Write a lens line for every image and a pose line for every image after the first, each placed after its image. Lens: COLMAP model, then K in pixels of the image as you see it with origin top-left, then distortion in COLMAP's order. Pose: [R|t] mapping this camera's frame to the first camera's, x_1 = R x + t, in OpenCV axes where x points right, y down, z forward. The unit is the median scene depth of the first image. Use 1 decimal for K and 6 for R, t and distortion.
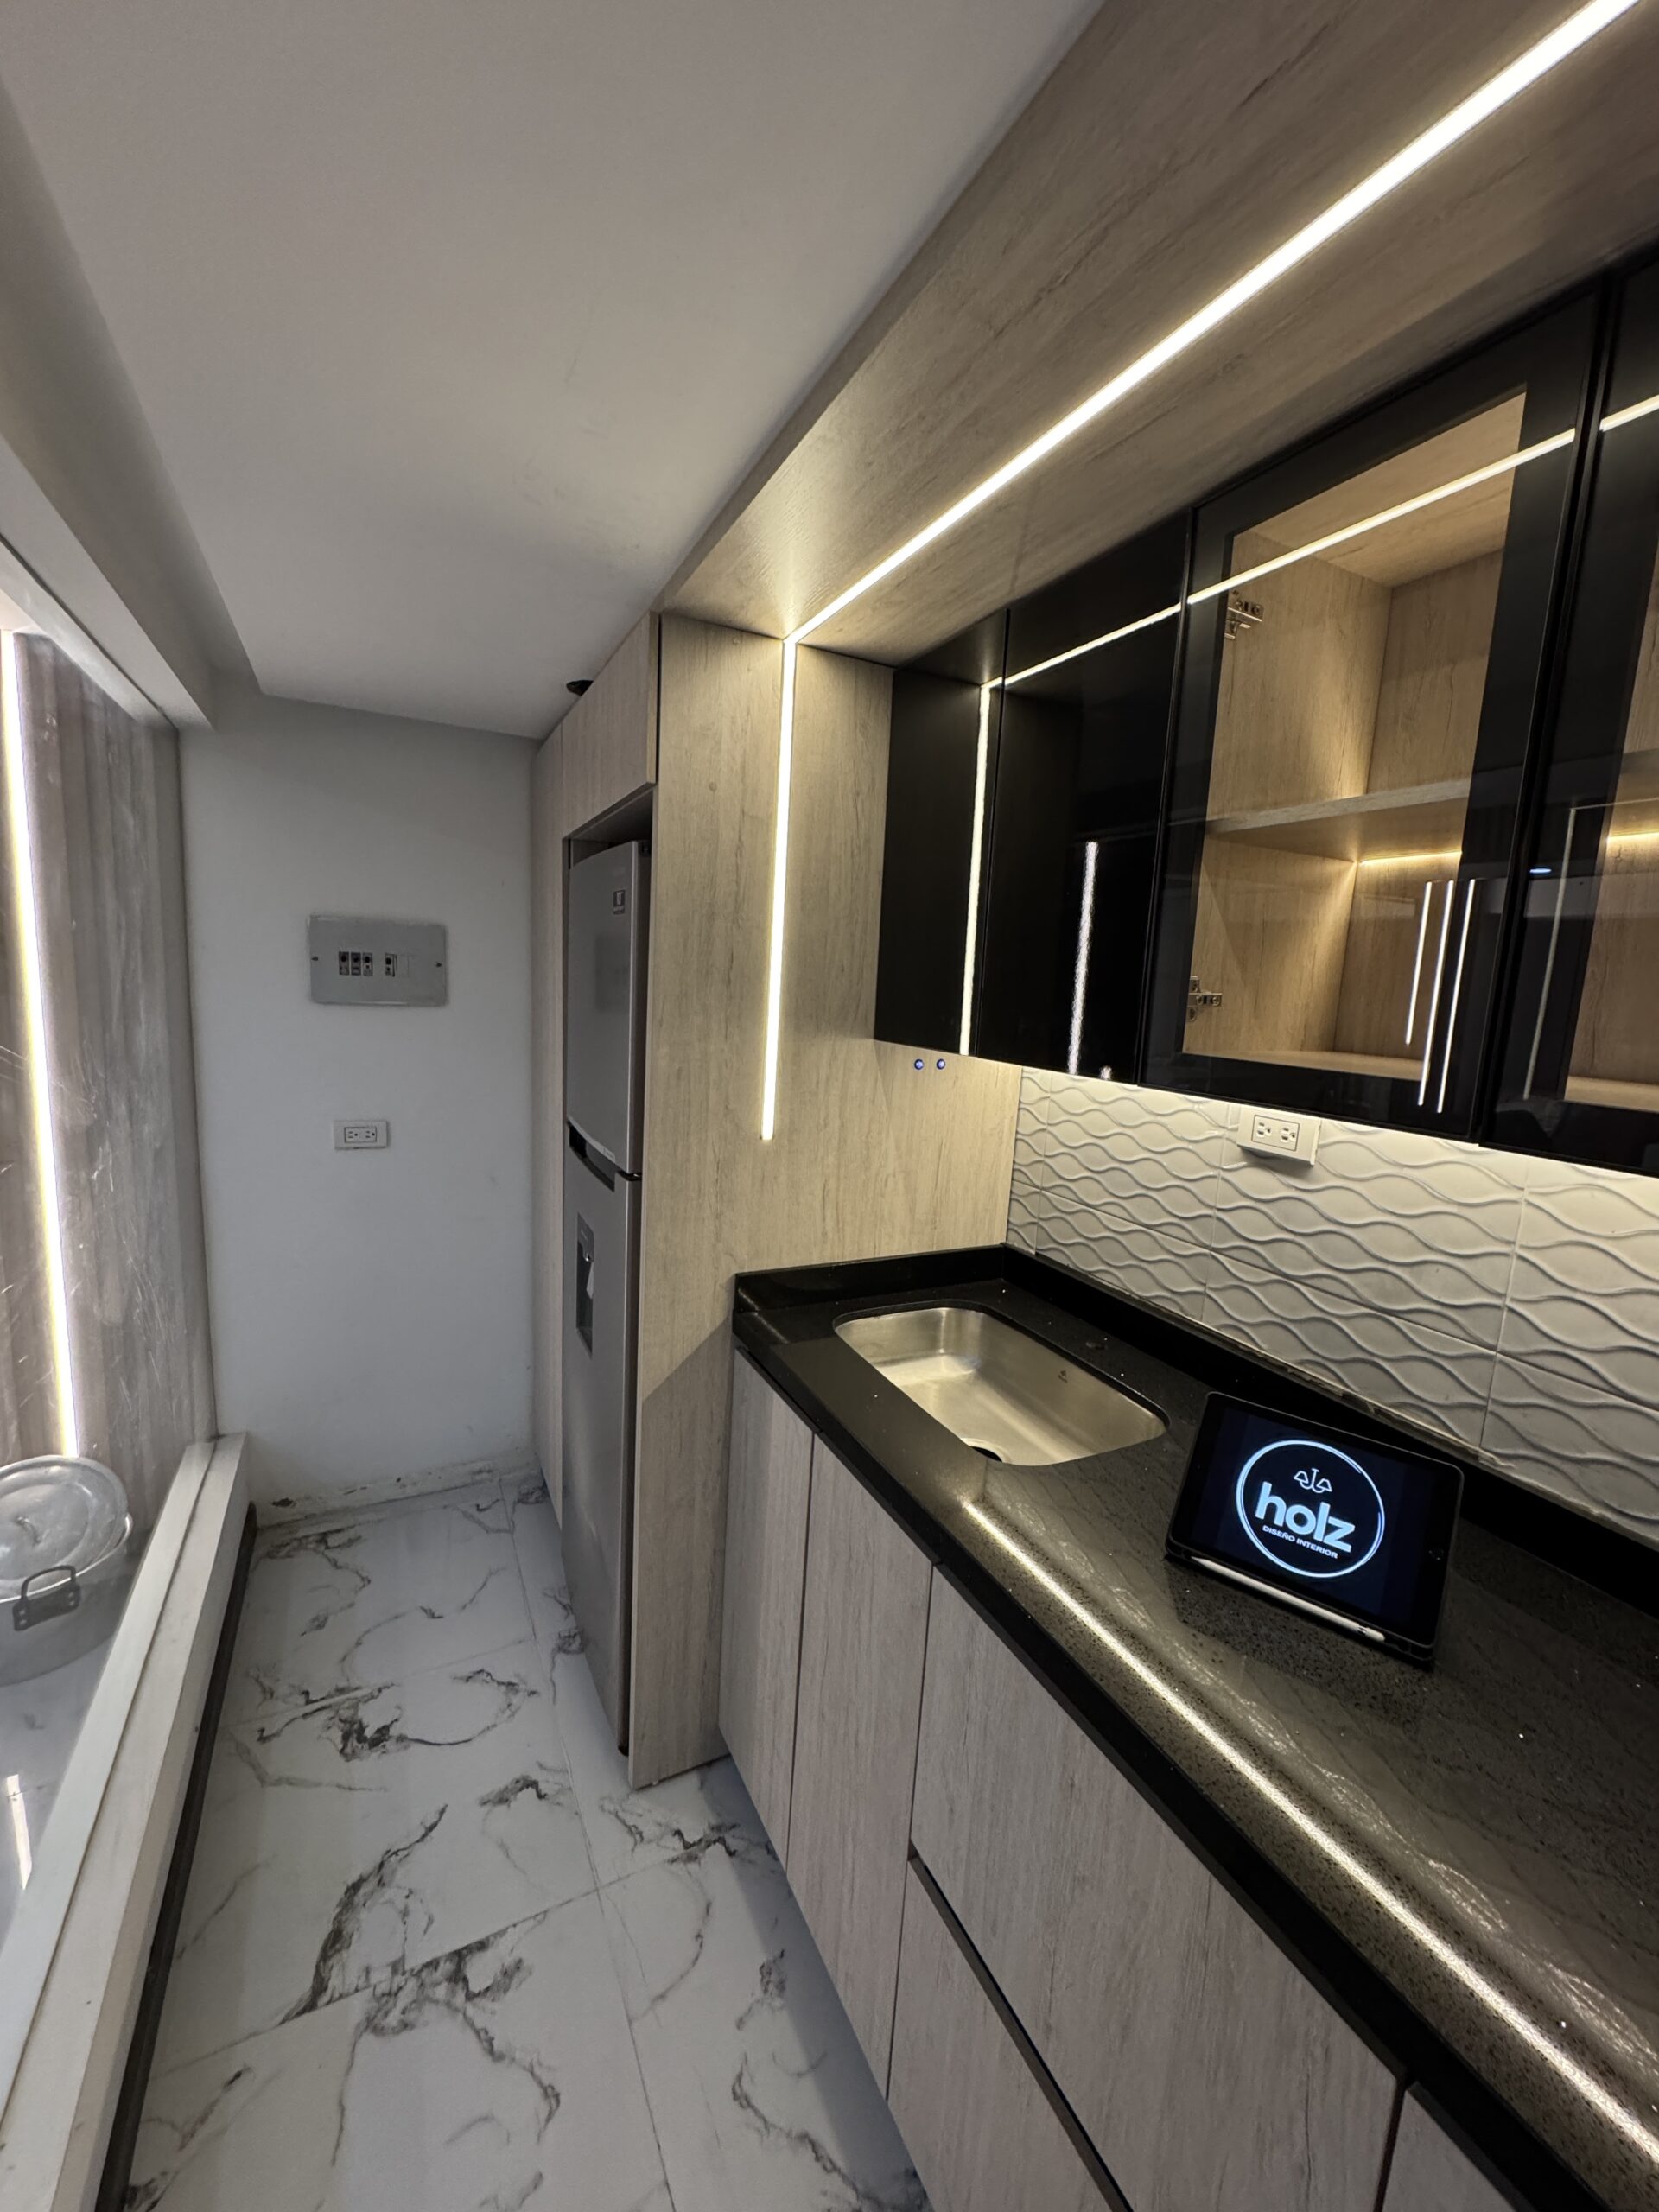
lens RADIAL K [[877.4, 0, 831.5], [0, 877.4, 1108.4], [0, 0, 1]] dist [-0.004300, 0.000671]
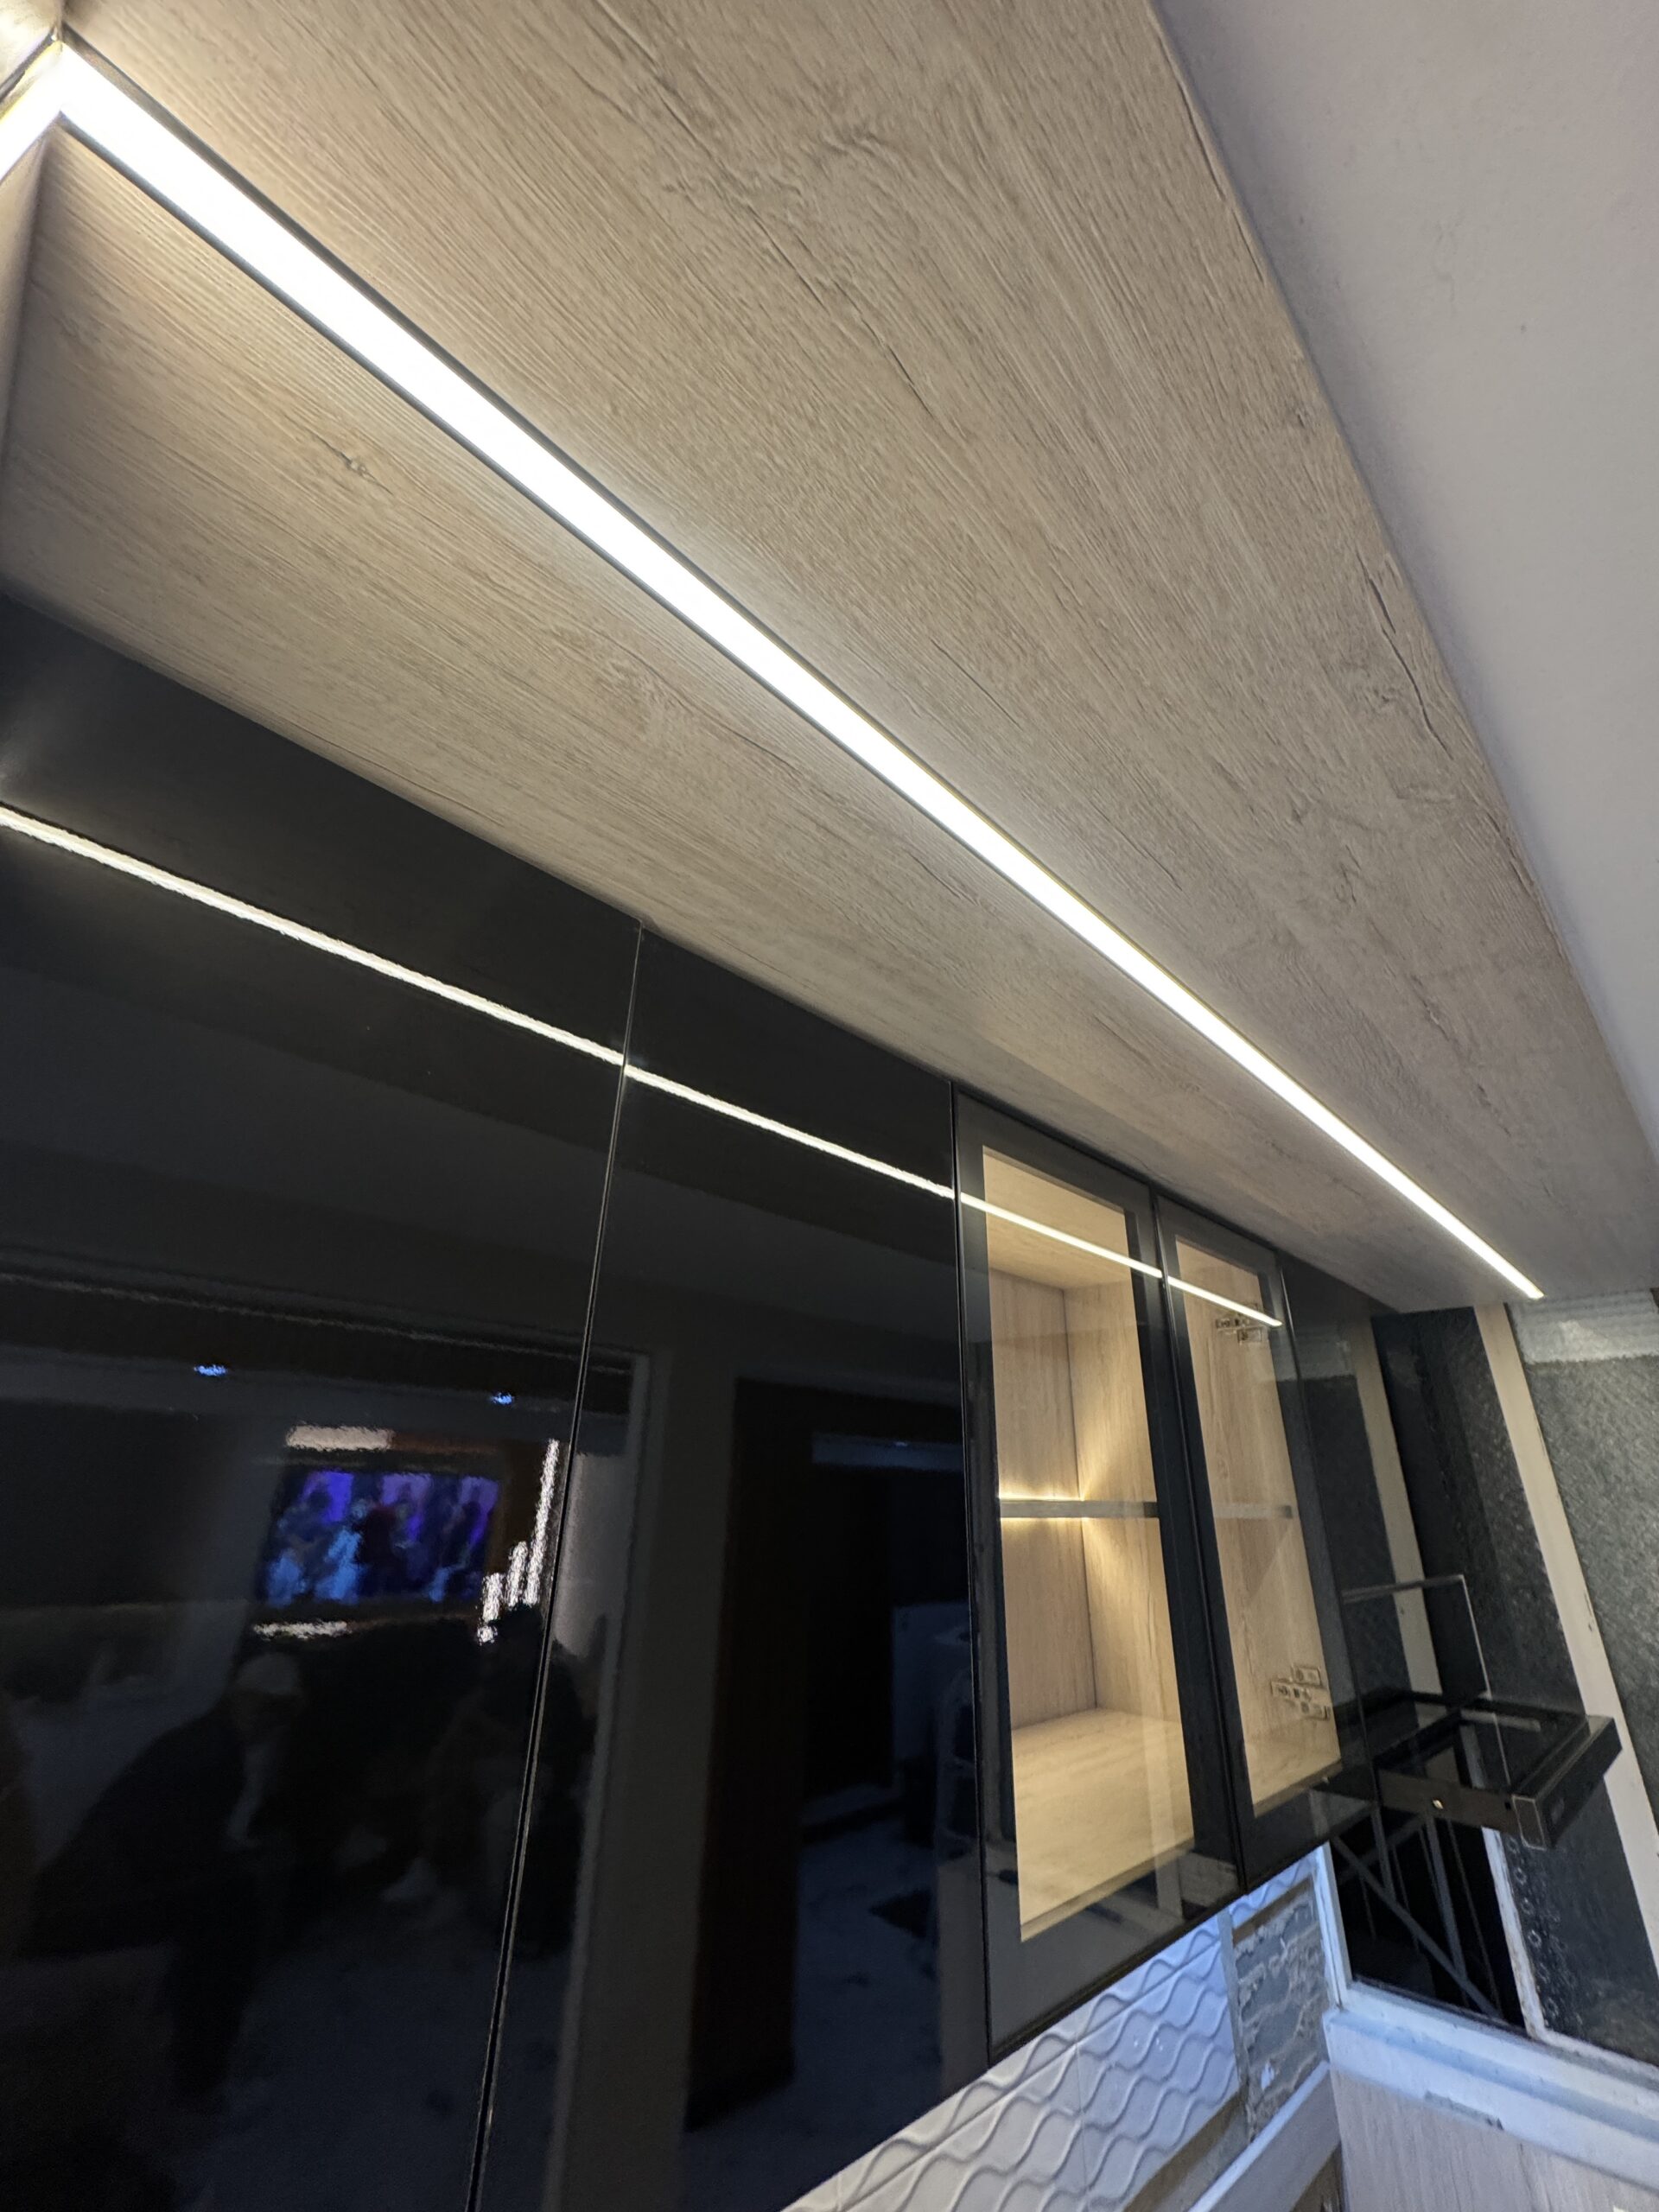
lens RADIAL K [[877.4, 0, 832.3], [0, 877.4, 1105.6], [0, 0, 1]] dist [-0.004300, 0.000671]
pose [[-0.312508, 0.333936, 0.889284, -0.185075], [0.102043, 0.942556, -0.318081, -0.303553], [-0.944418, -0.008657, -0.328632, 0.976465]]
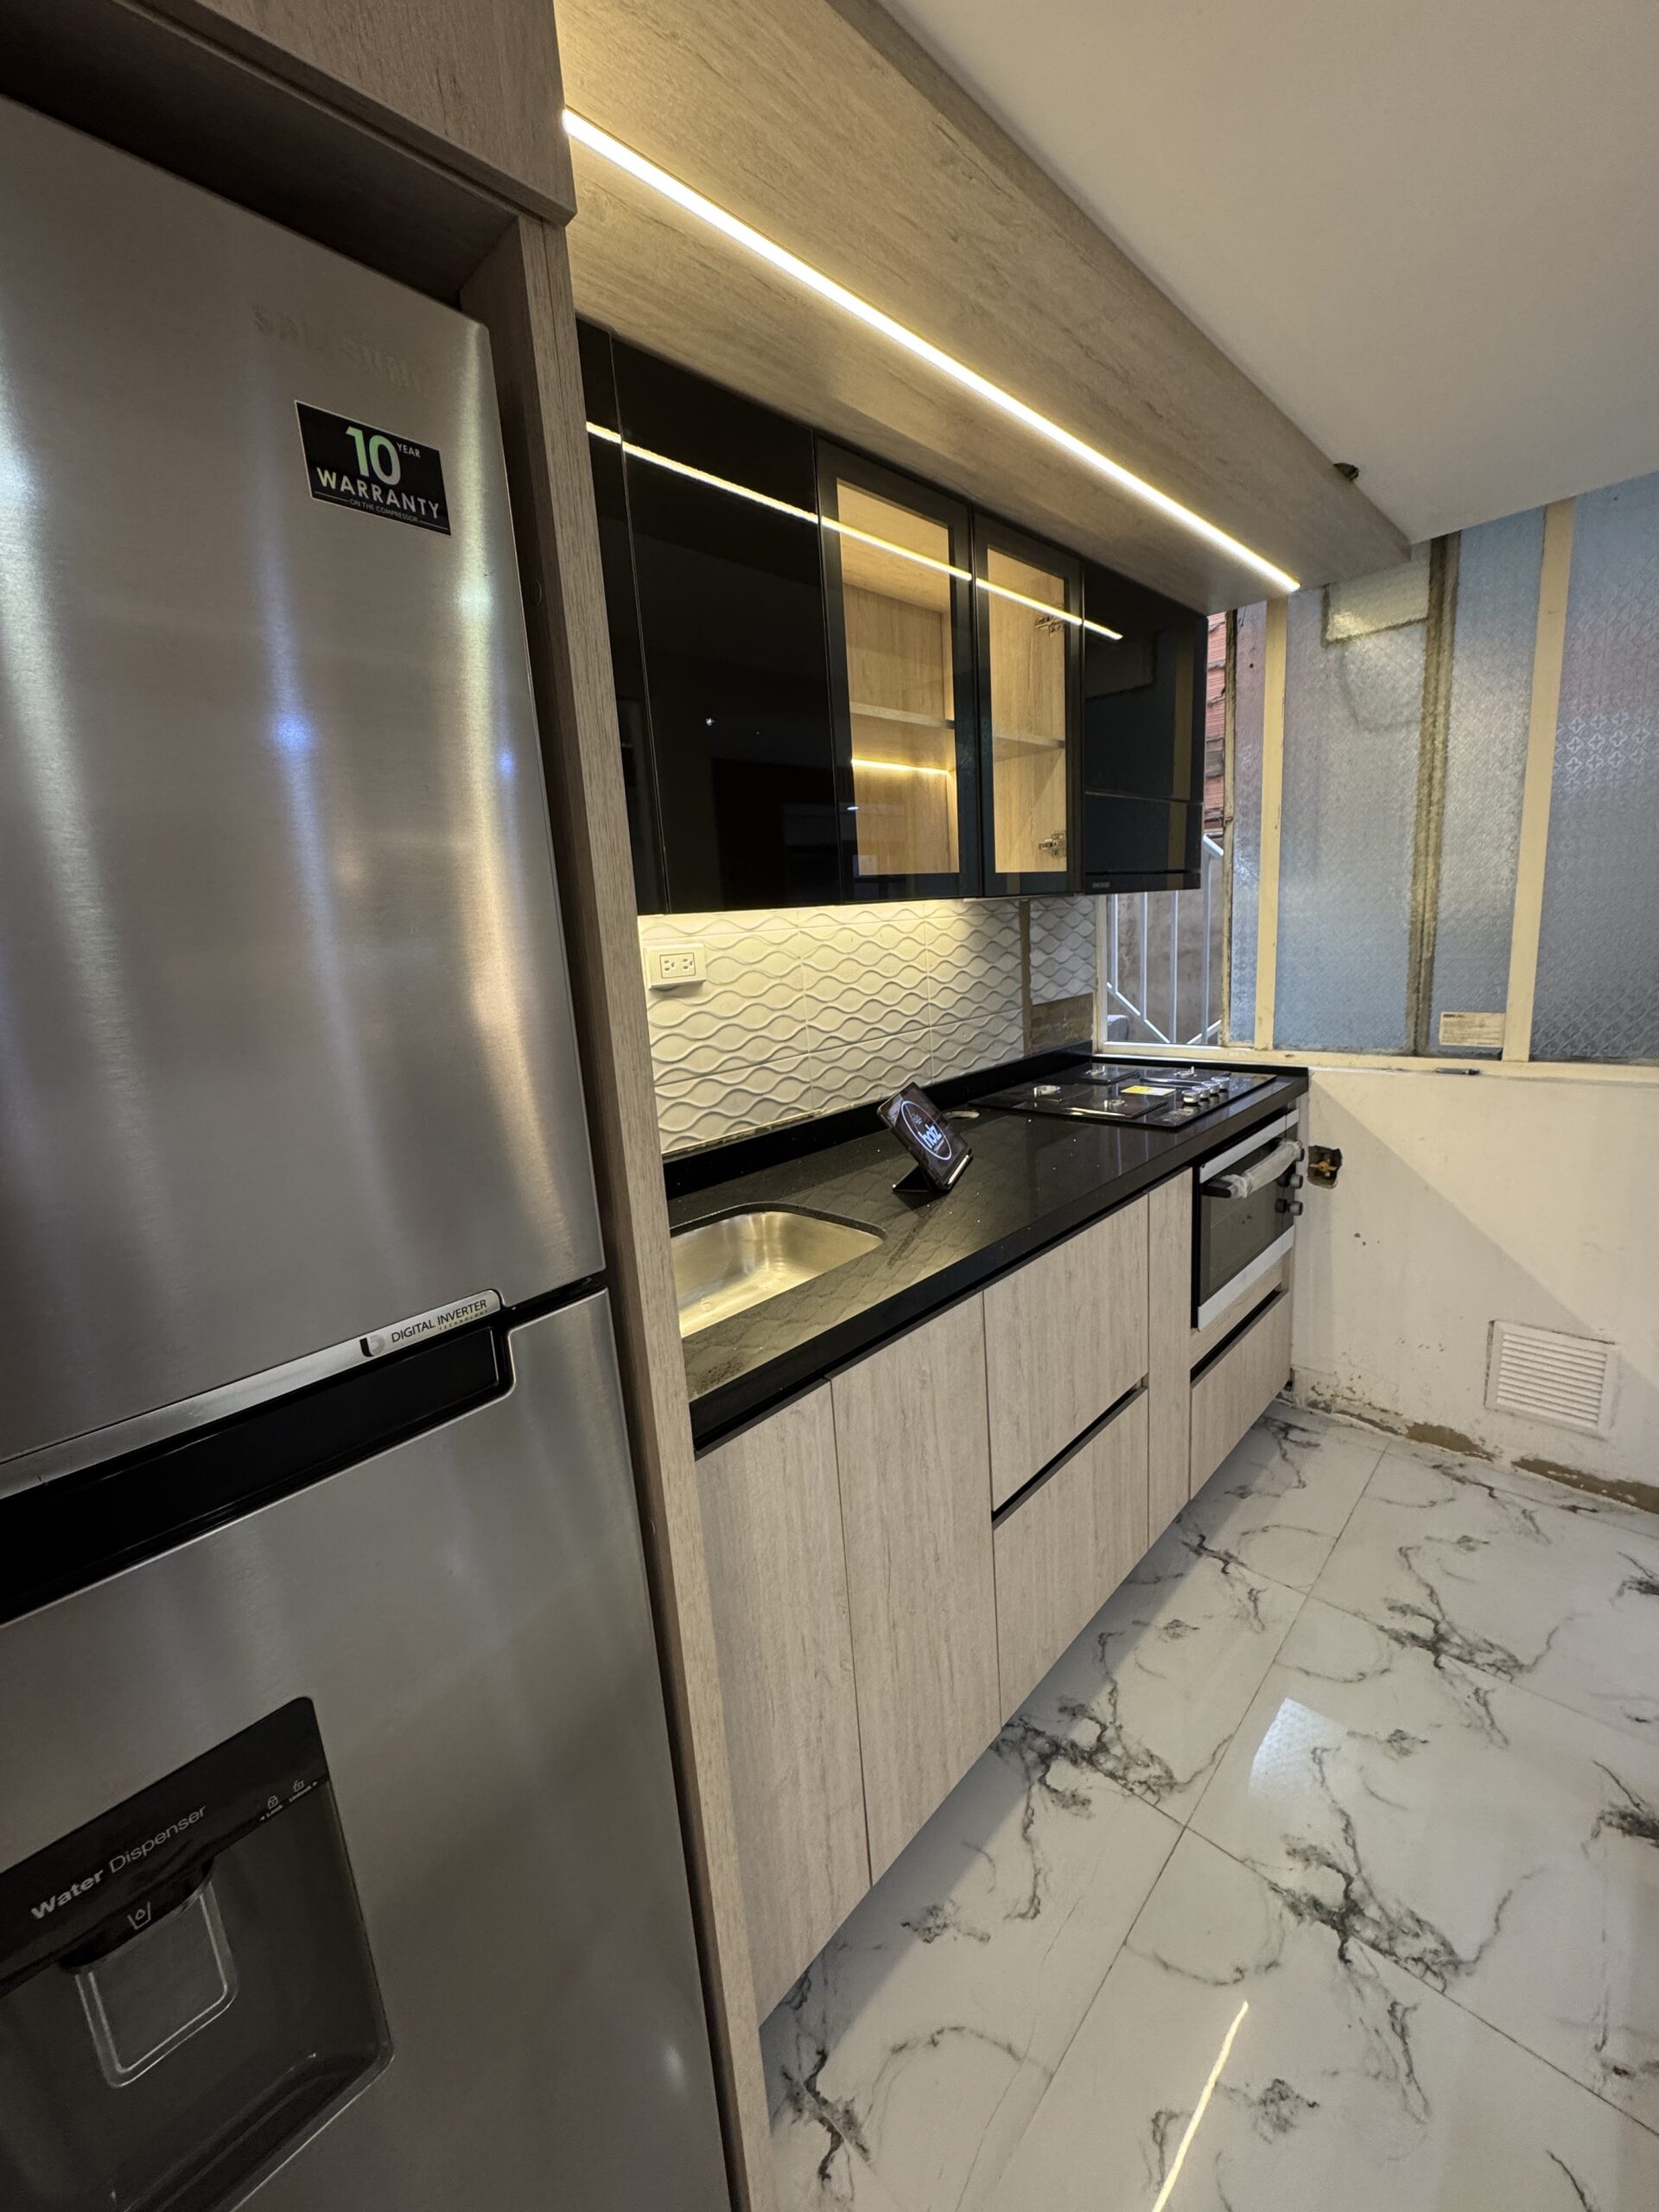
lens RADIAL K [[877.4, 0, 832.2], [0, 877.4, 1106.2], [0, 0, 1]] dist [-0.004300, 0.000671]
pose [[-0.328931, -0.225332, 0.917077, -0.692605], [0.188137, 0.936013, 0.297464, -0.106078], [-0.925424, 0.270381, -0.265490, 1.122792]]
